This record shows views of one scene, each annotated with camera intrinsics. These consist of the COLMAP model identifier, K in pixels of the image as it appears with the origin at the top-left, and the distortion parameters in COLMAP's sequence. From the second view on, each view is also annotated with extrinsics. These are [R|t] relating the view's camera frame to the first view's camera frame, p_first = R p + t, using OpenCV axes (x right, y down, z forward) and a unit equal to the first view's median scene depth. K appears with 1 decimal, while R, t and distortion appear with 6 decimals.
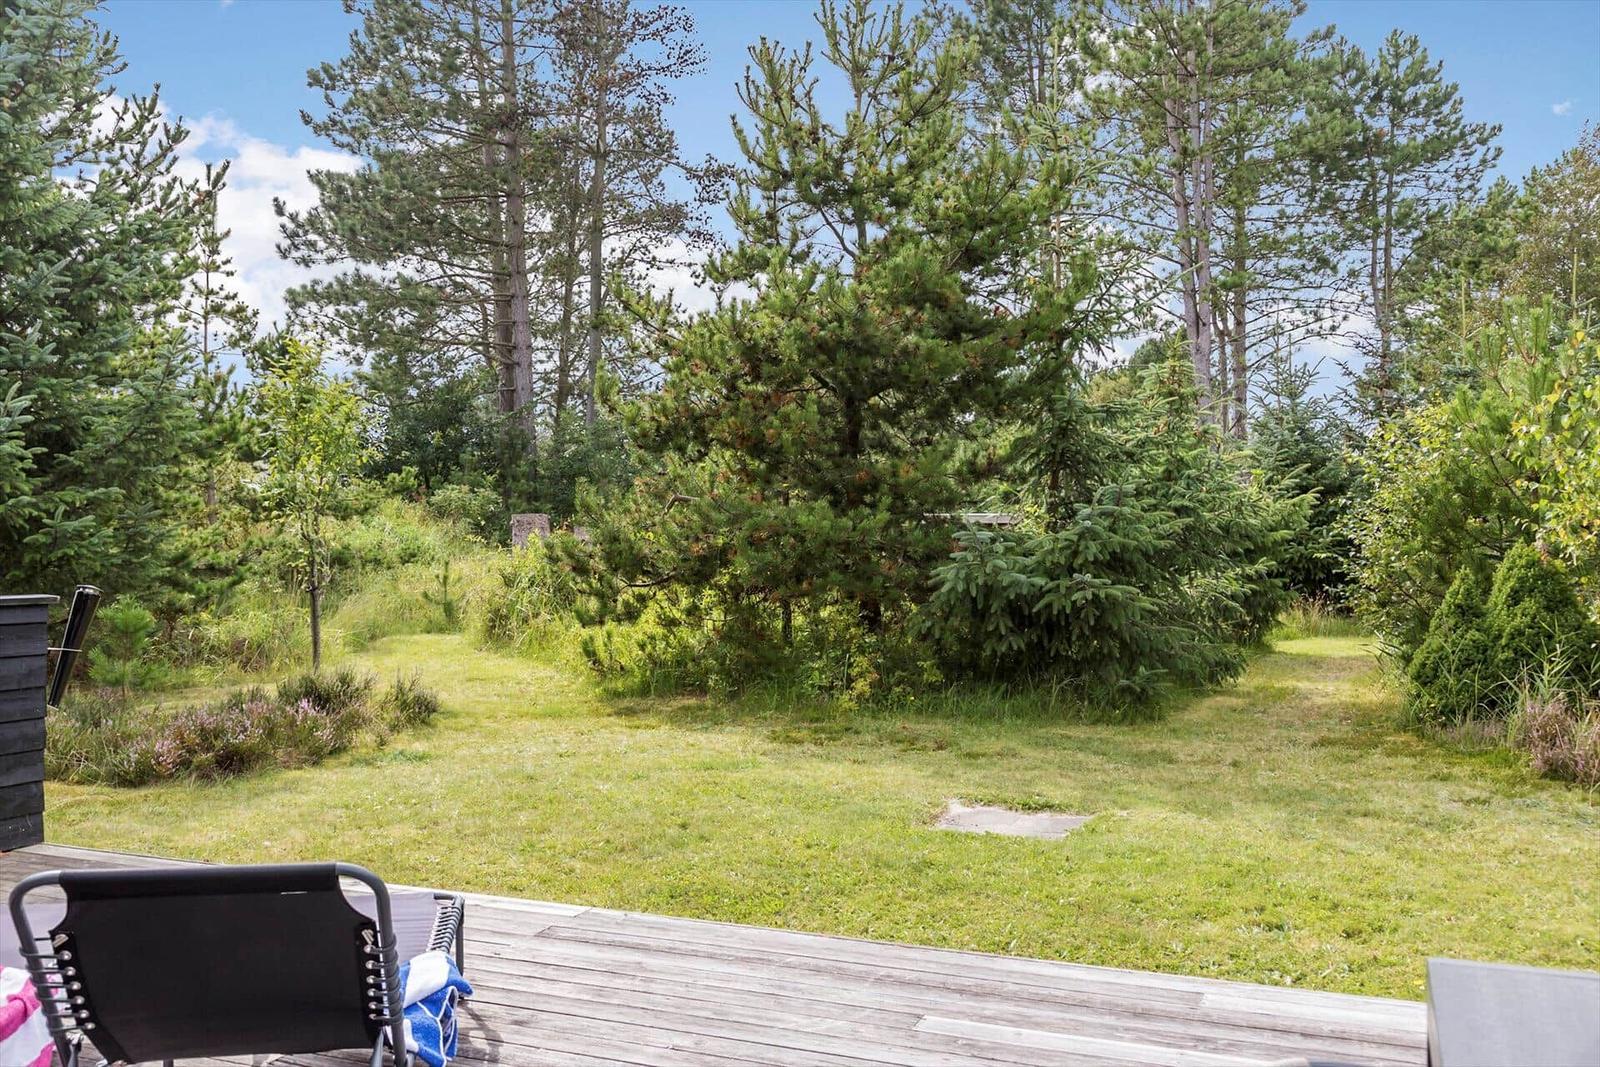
lens RADIAL K [[880.2, 0, 797.0], [0, 880.2, 502.3], [0, 0, 1]] dist [0.002353, -0.000190]
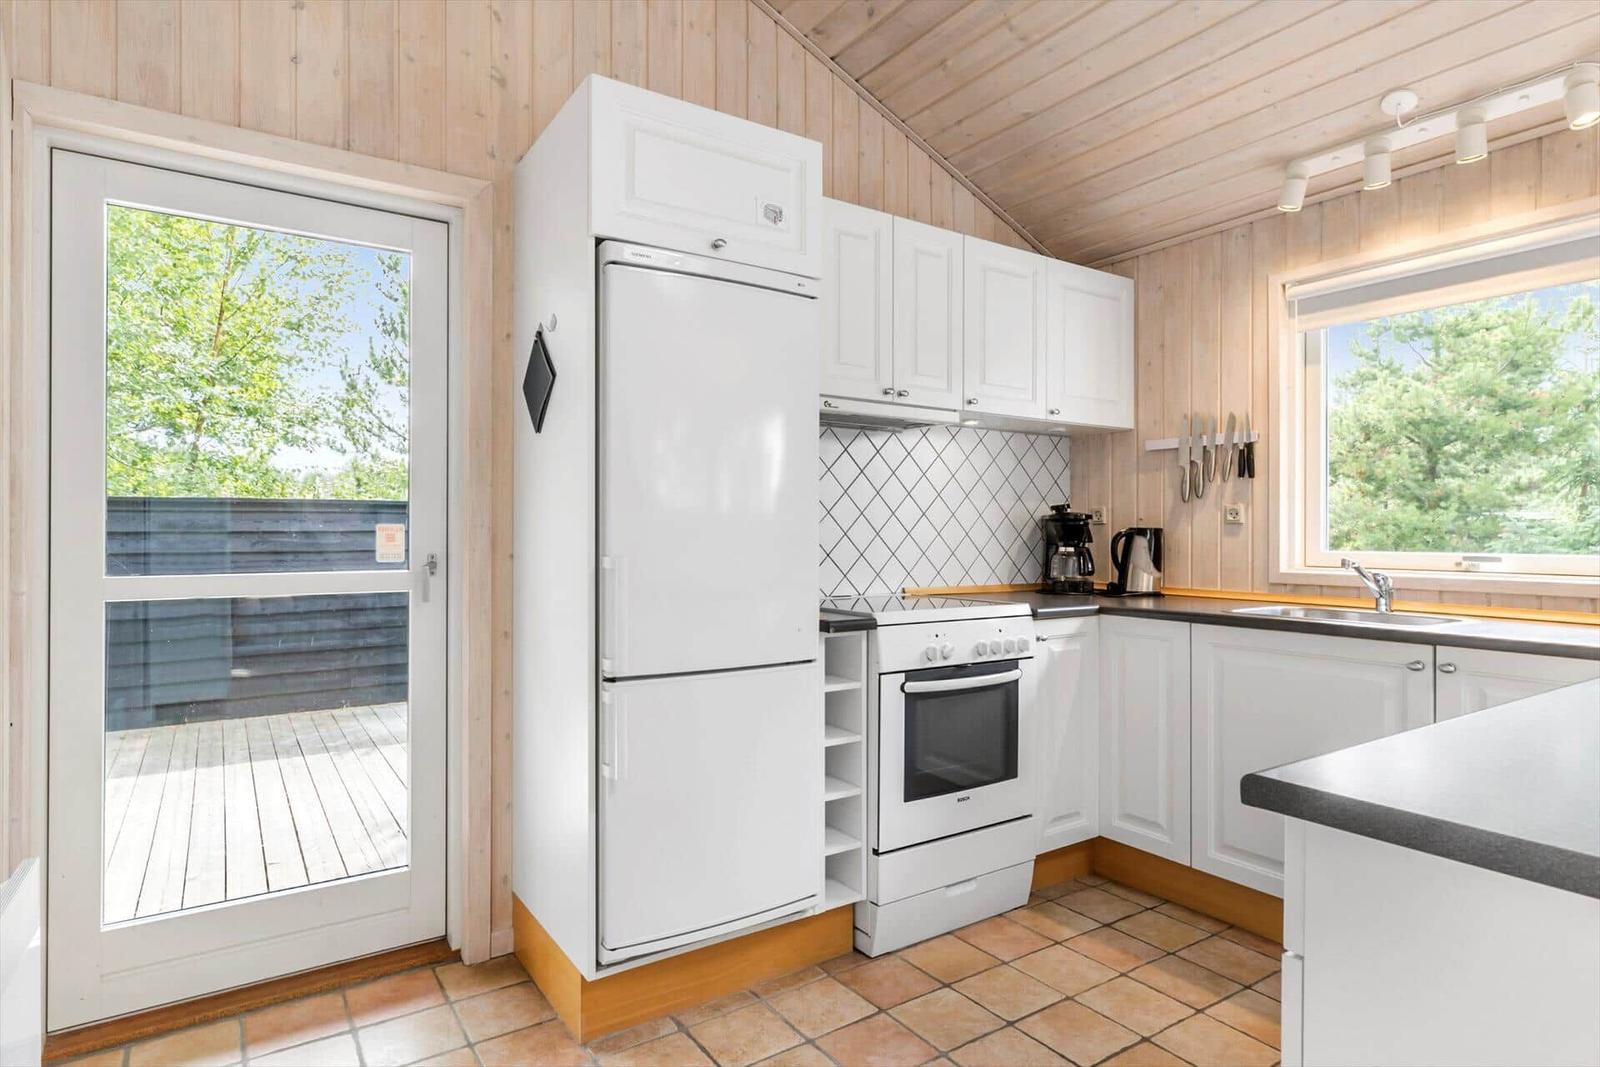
lens RADIAL K [[896.2, 0, 789.4], [0, 896.2, 527.2], [0, 0, 1]] dist [0.001771, -0.001377]
pose [[0.842249, -0.003609, -0.539076, -0.055964], [0.016995, 0.999658, 0.019860, -0.016910], [0.538820, -0.025888, 0.842023, -1.265201]]
